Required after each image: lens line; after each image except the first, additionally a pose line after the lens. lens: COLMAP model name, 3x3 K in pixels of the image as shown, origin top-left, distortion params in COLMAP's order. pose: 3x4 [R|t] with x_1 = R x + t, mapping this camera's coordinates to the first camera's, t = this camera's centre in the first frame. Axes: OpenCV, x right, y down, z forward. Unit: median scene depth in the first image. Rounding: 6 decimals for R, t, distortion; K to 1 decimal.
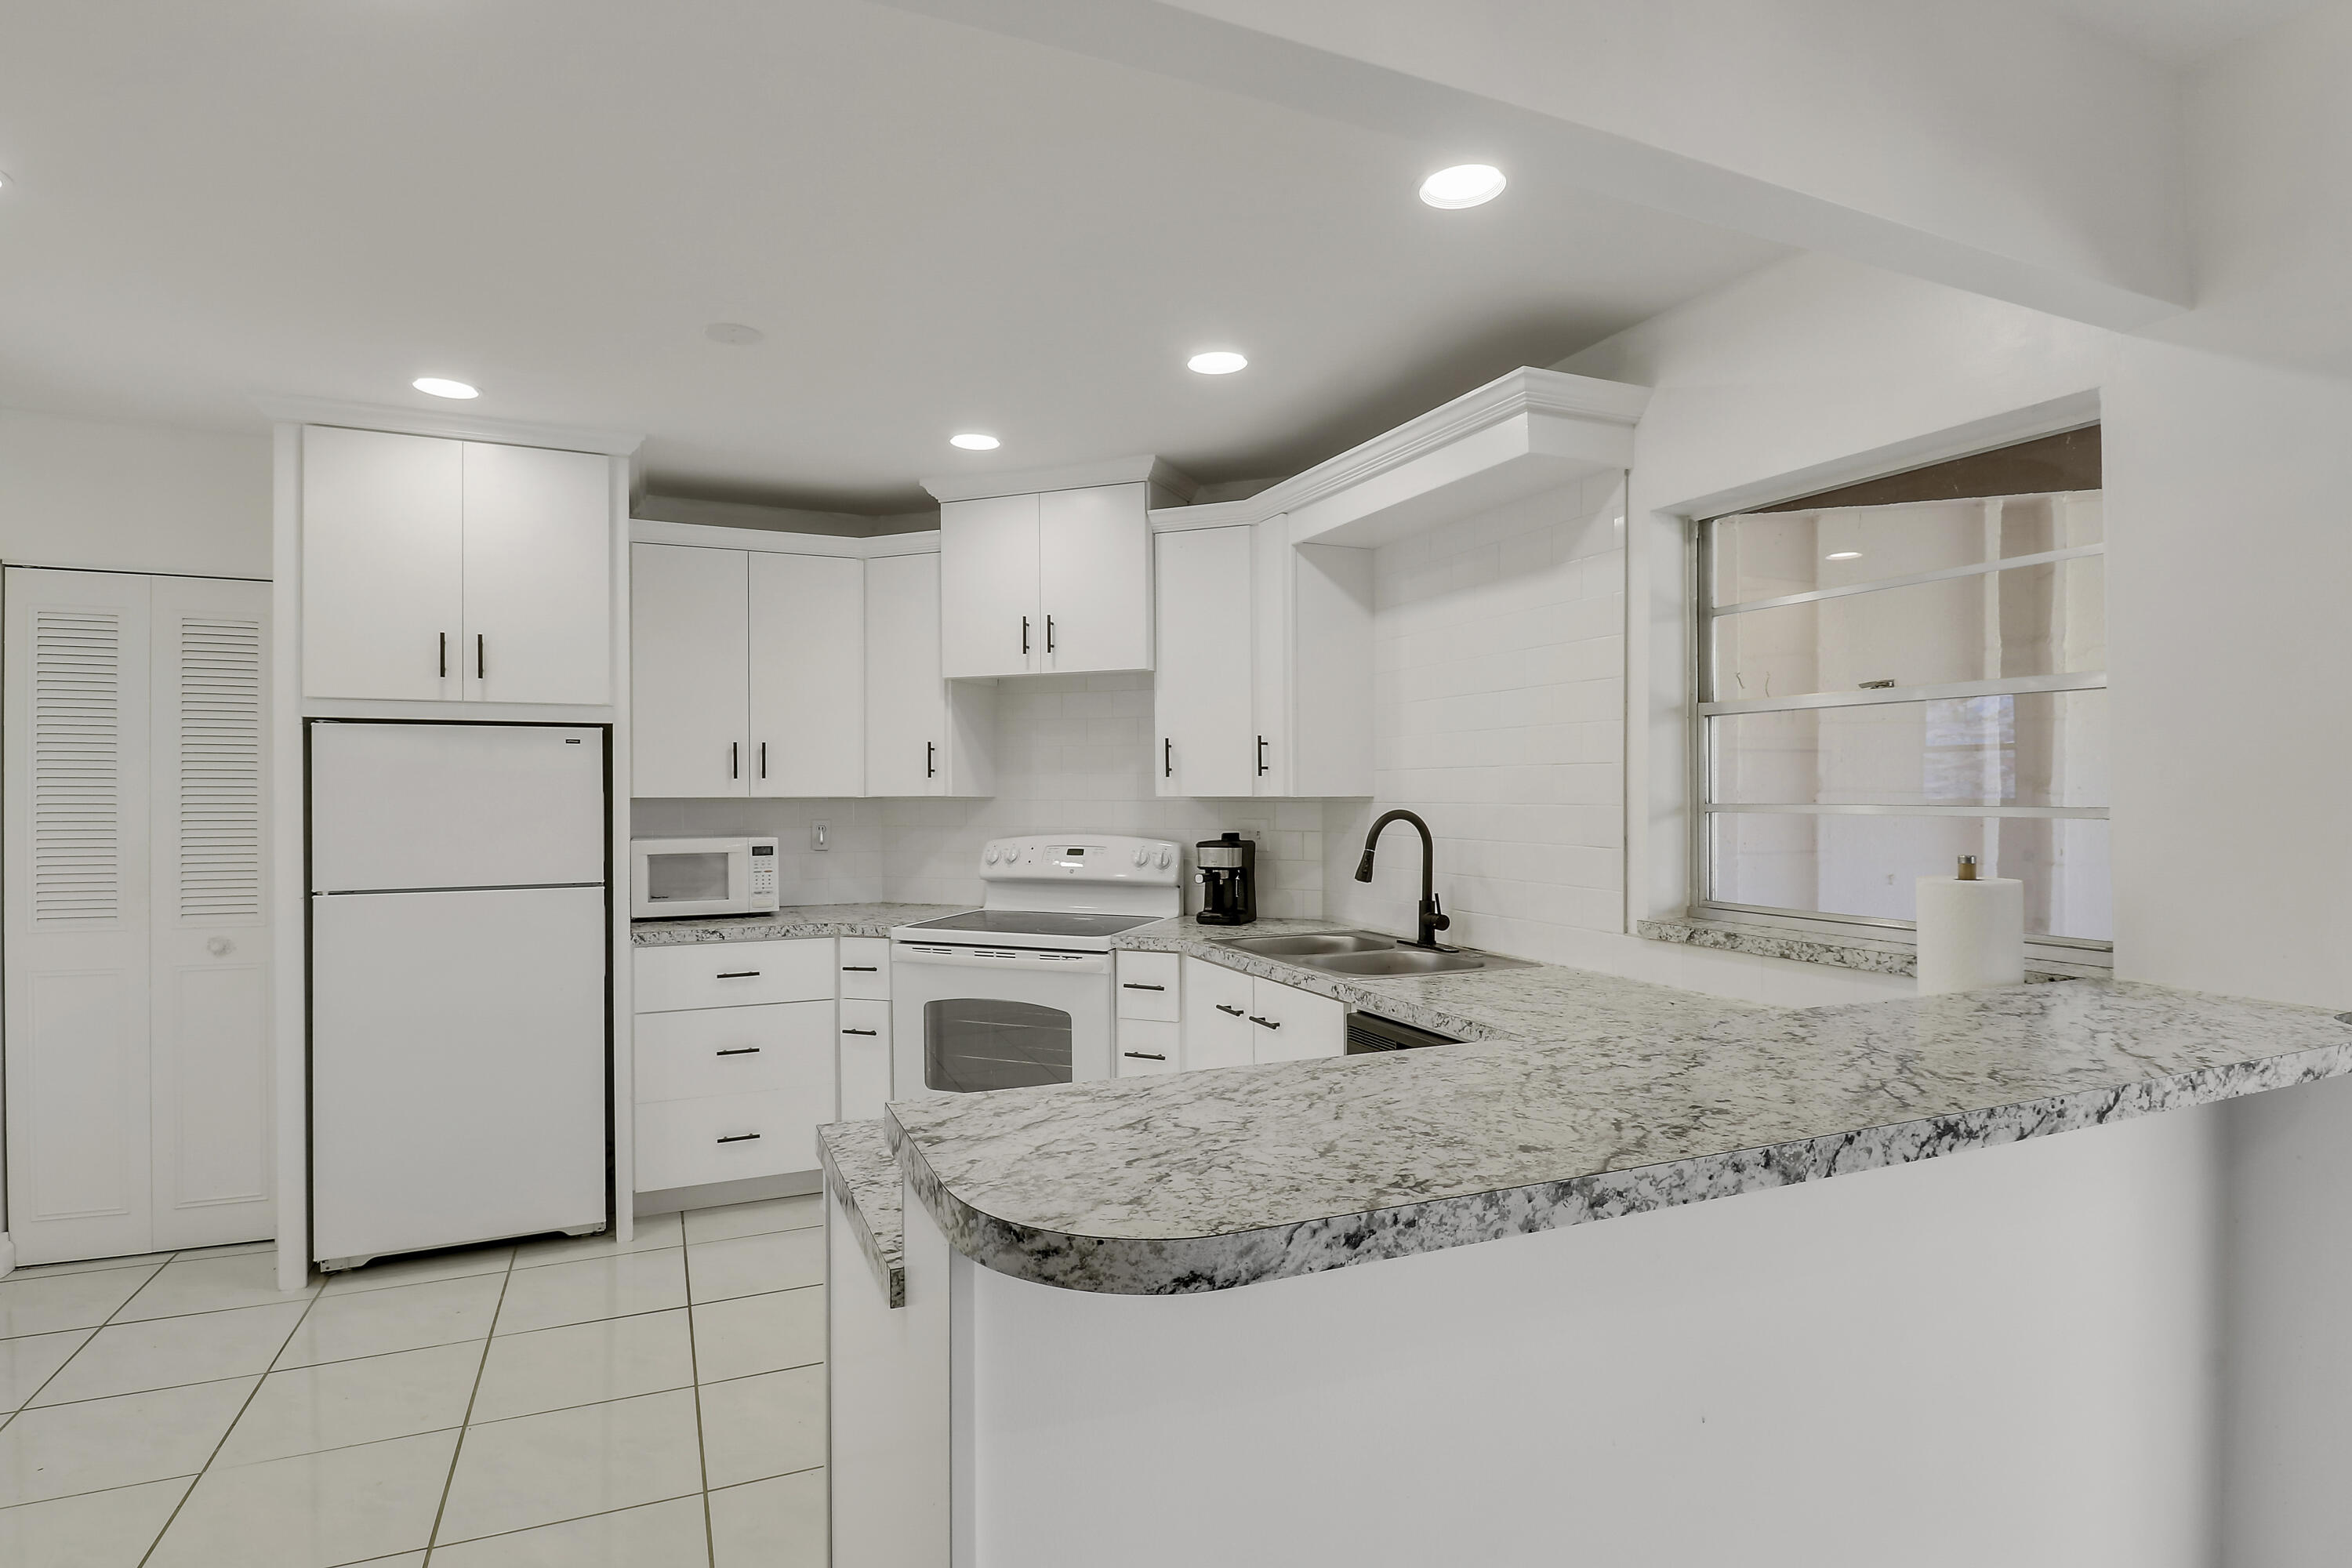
lens RADIAL K [[1202.6, 0, 1132.1], [0, 1202.6, 783.5], [0, 0, 1]] dist [0.002336, -0.012704]
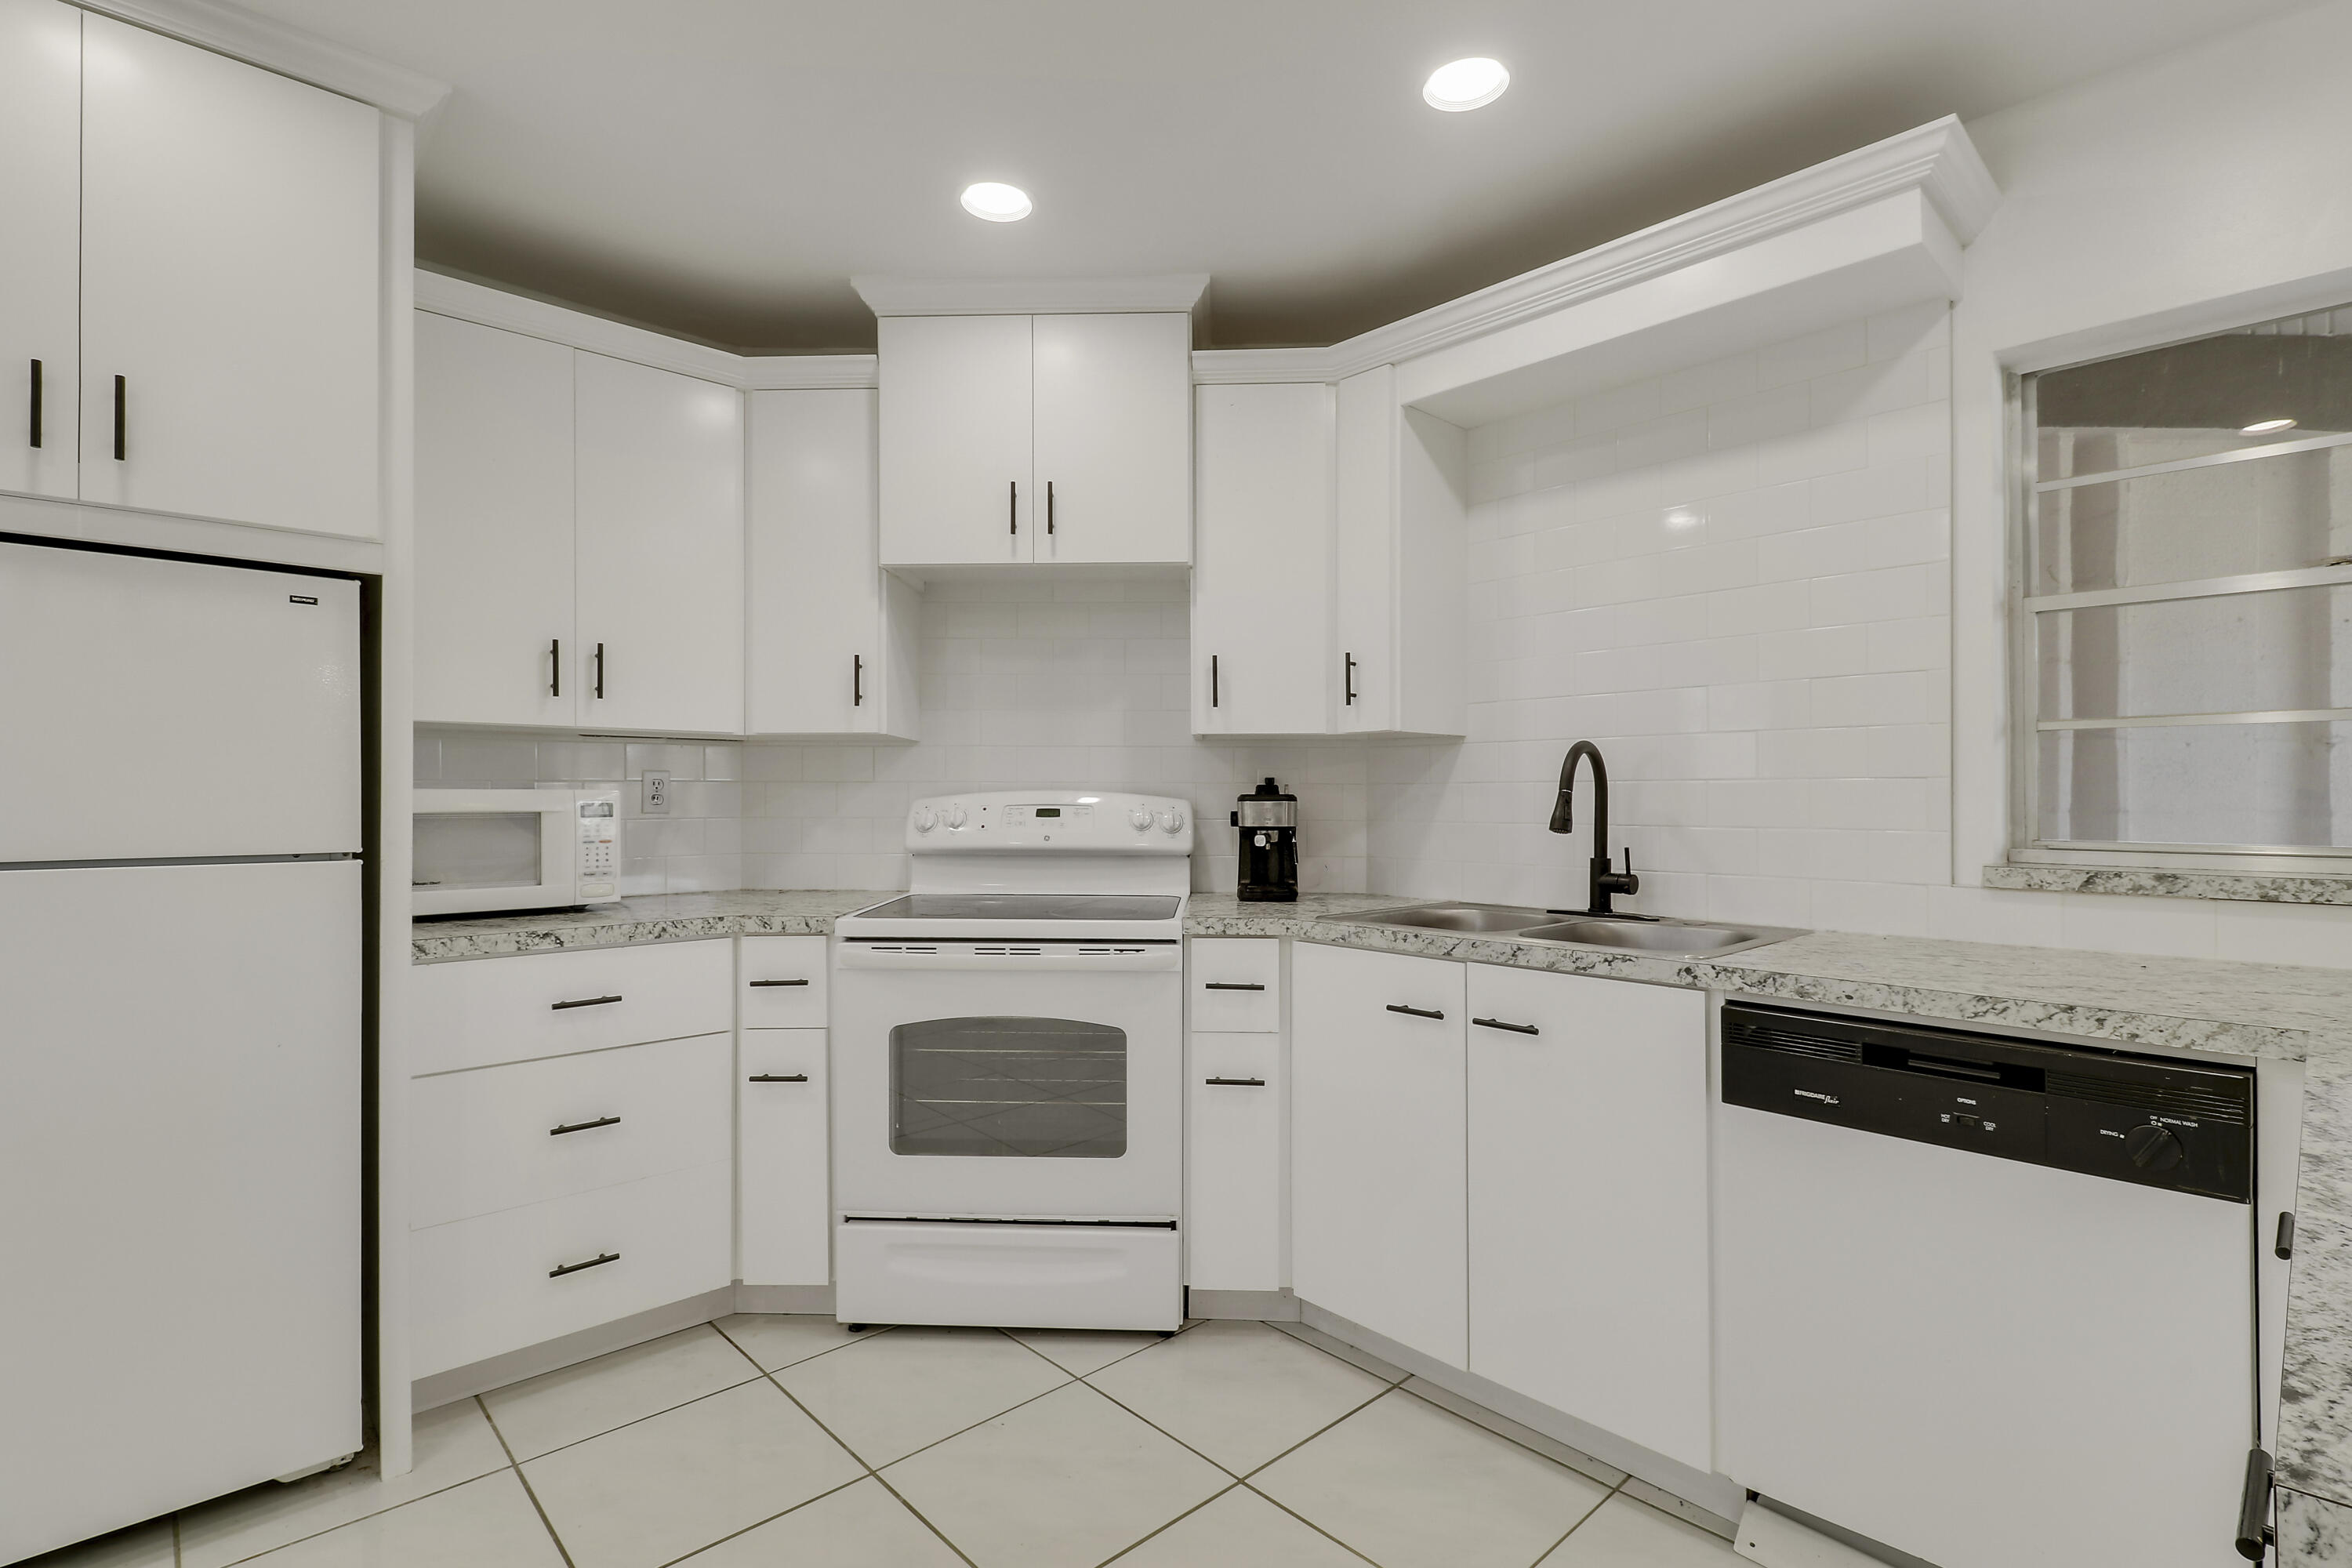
lens RADIAL K [[1126.9, 0, 1123.5], [0, 1126.9, 787.8], [0, 0, 1]] dist [0.001693, -0.010446]
pose [[0.943161, 0.005676, 0.332288, -0.276928], [-0.004441, 0.999980, -0.004476, 0.052190], [-0.332307, 0.002746, 0.943167, 0.377149]]
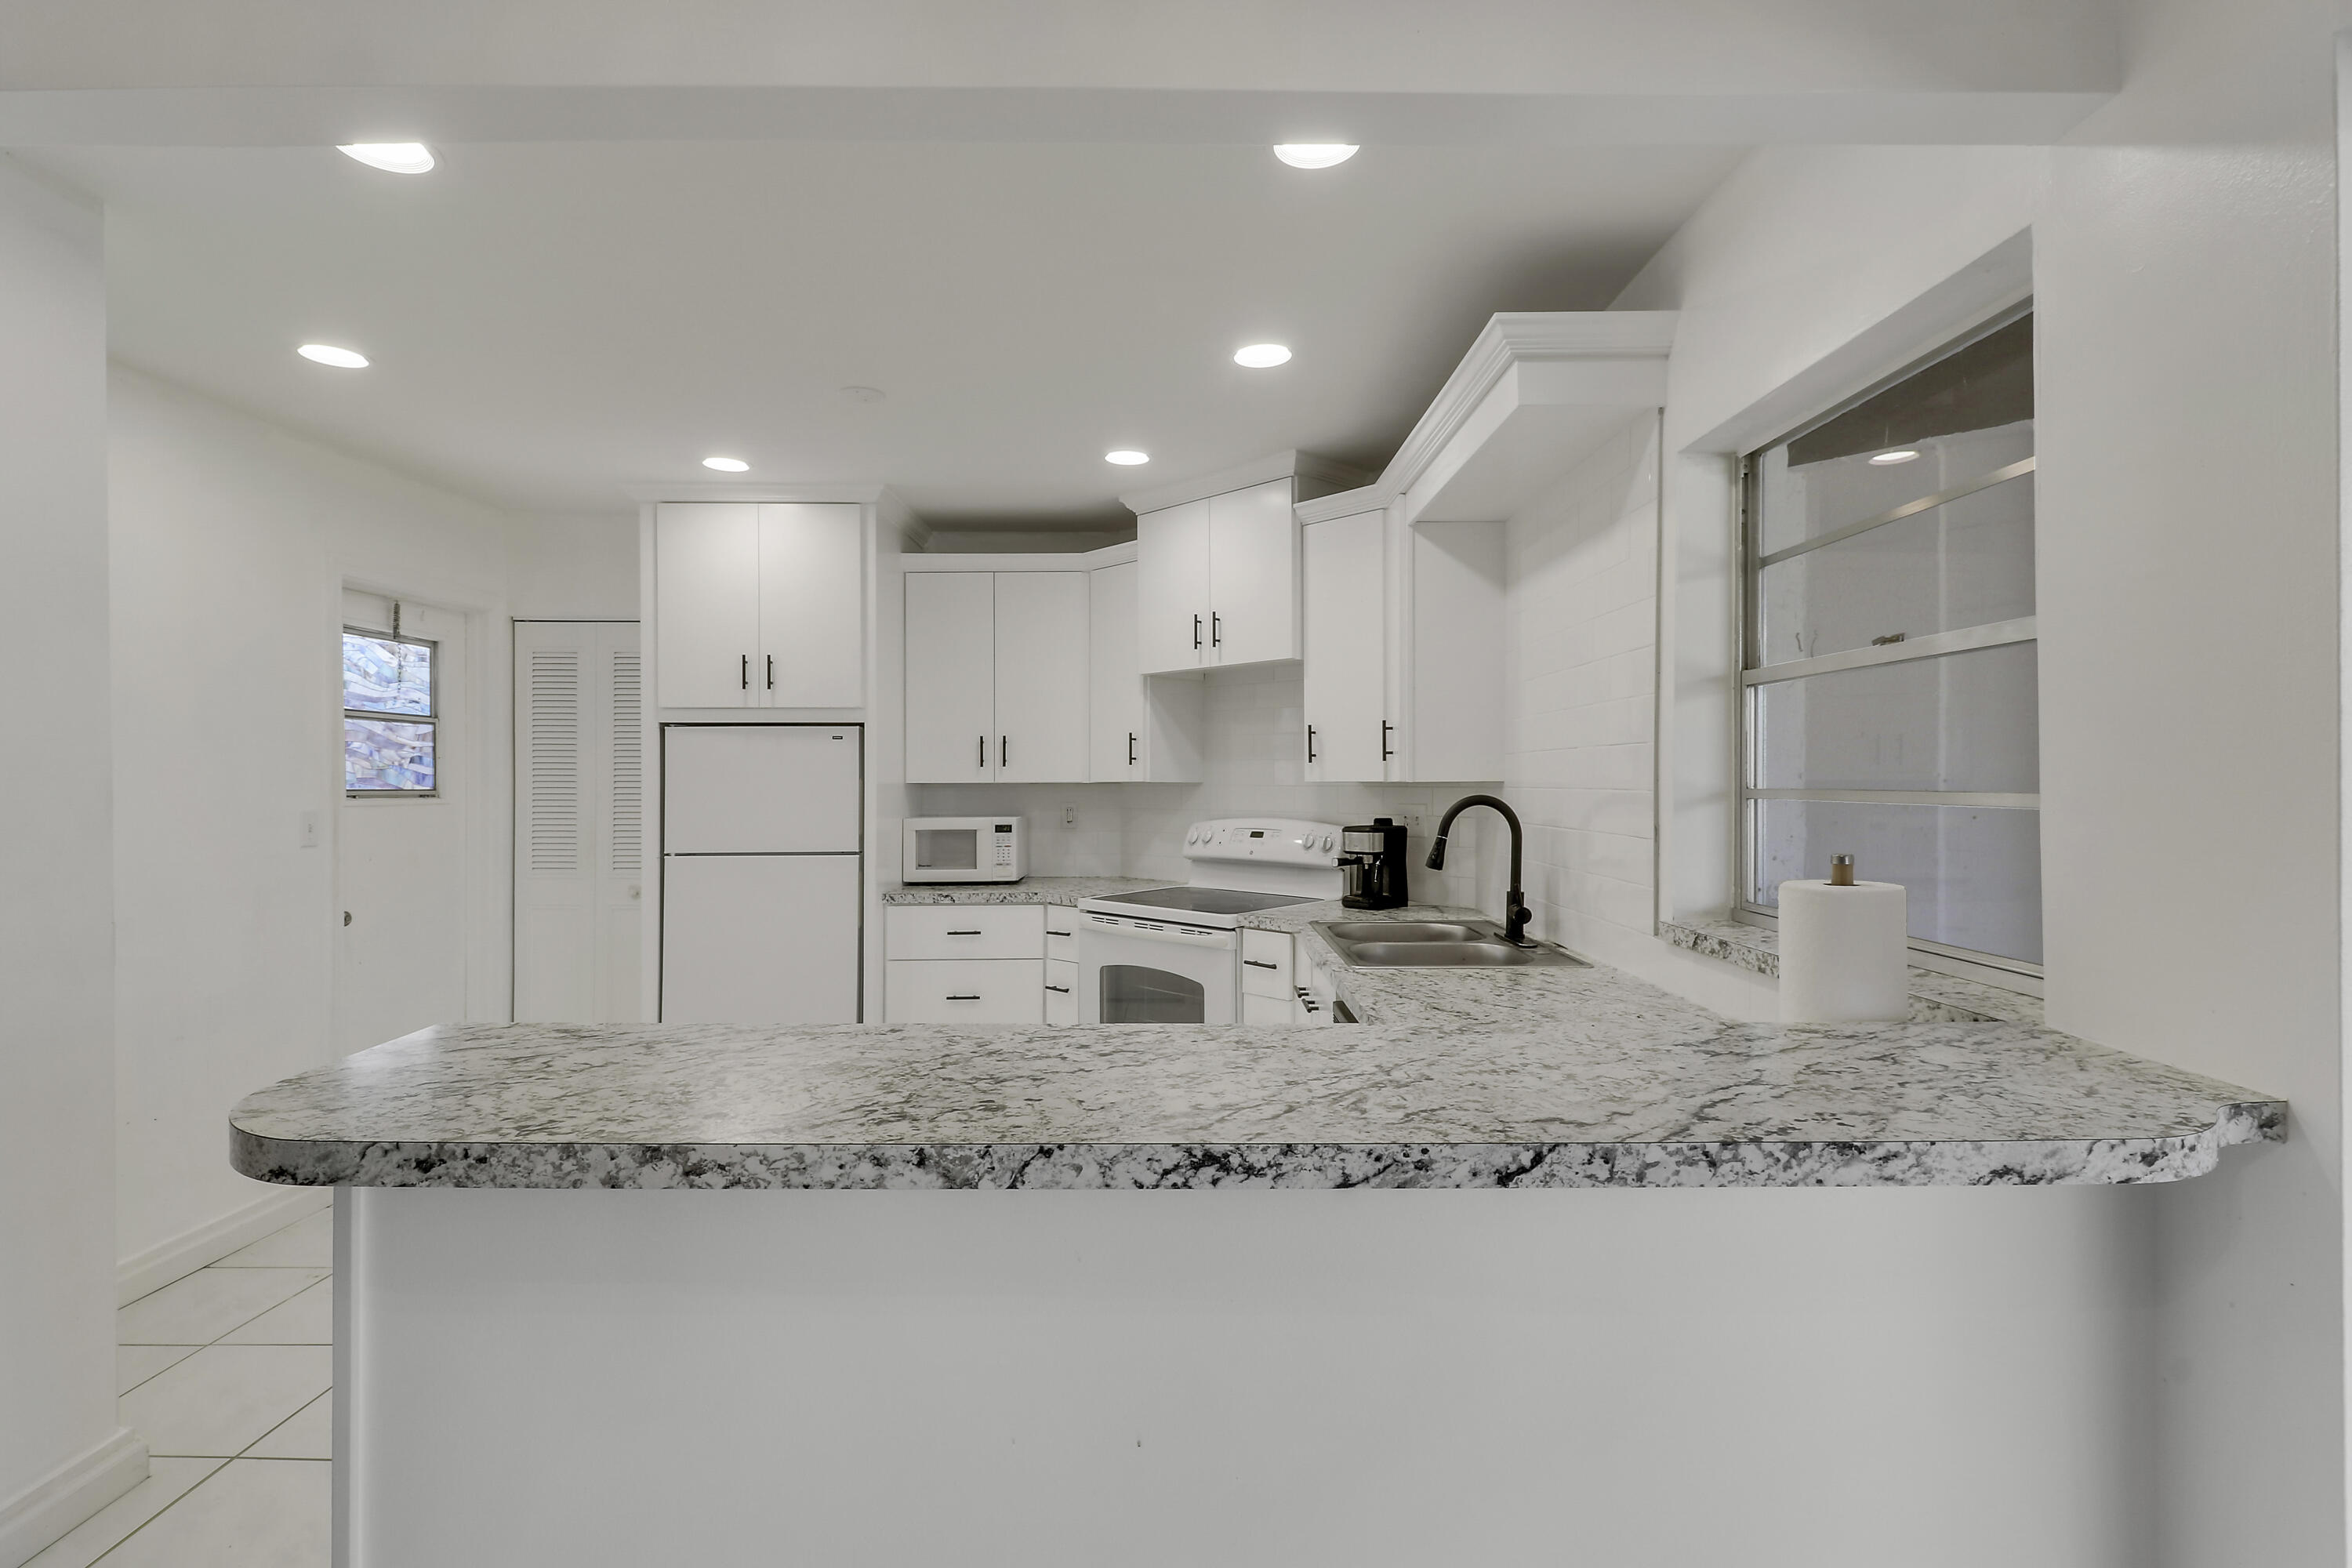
lens RADIAL K [[1119.2, 0, 1172.3], [0, 1119.2, 780.3], [0, 0, 1]] dist [0.001265, -0.014751]
pose [[0.914871, -0.001290, -0.403744, 0.325633], [0.004313, 0.999969, 0.006578, 0.003014], [0.403723, -0.007760, 0.914848, 0.083982]]
